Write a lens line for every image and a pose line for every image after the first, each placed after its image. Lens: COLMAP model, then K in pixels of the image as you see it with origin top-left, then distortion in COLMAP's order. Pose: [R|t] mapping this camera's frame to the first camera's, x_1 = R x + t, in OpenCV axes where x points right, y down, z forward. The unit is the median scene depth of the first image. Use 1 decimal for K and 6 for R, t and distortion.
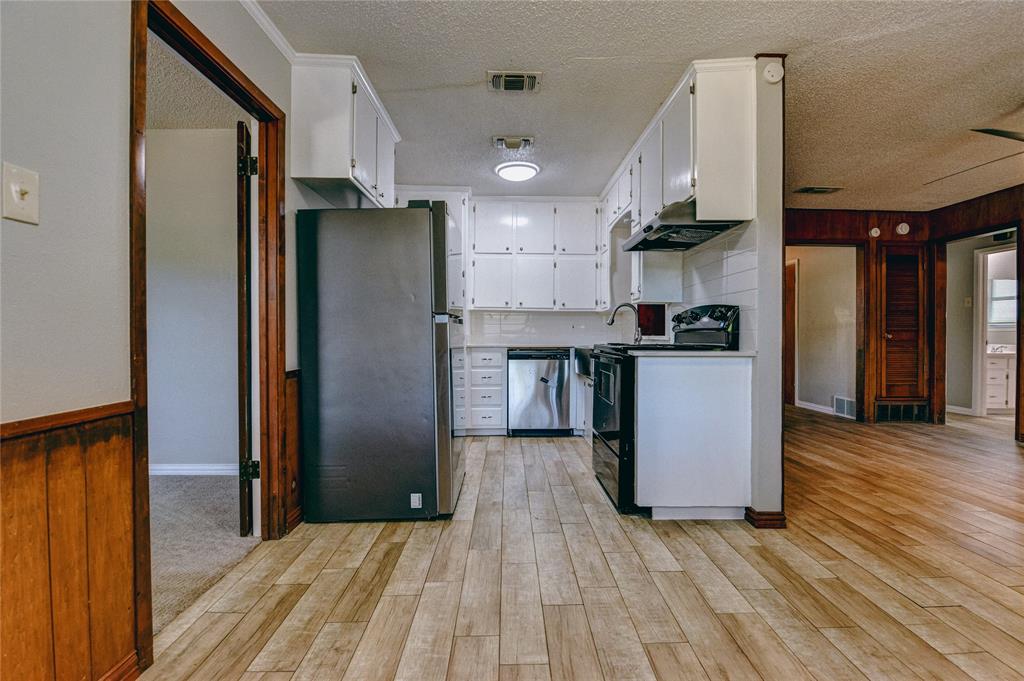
lens RADIAL K [[439.4, 0, 512.0], [0, 439.4, 340.5], [0, 0, 1]] dist [-0.015336, -0.000297]
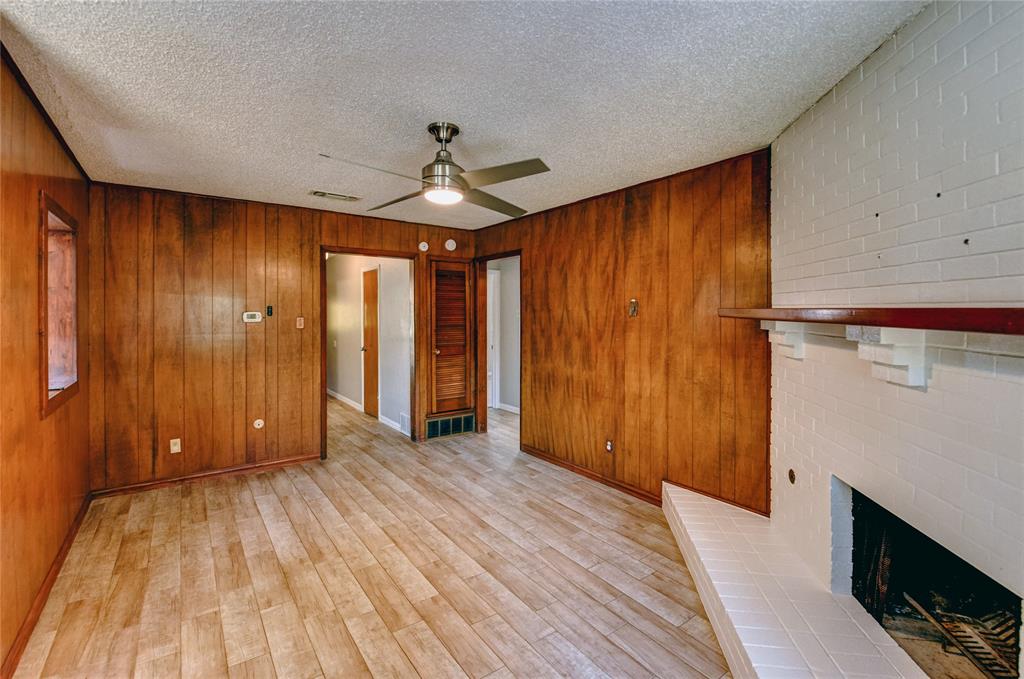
lens RADIAL K [[451.3, 0, 515.5], [0, 451.3, 316.1], [0, 0, 1]] dist [-0.000750, -0.008412]
pose [[0.814130, -0.006568, 0.580646, 0.411568], [0.008253, 0.999966, -0.000261, -0.089831], [-0.580624, 0.005004, 0.814156, 0.052911]]
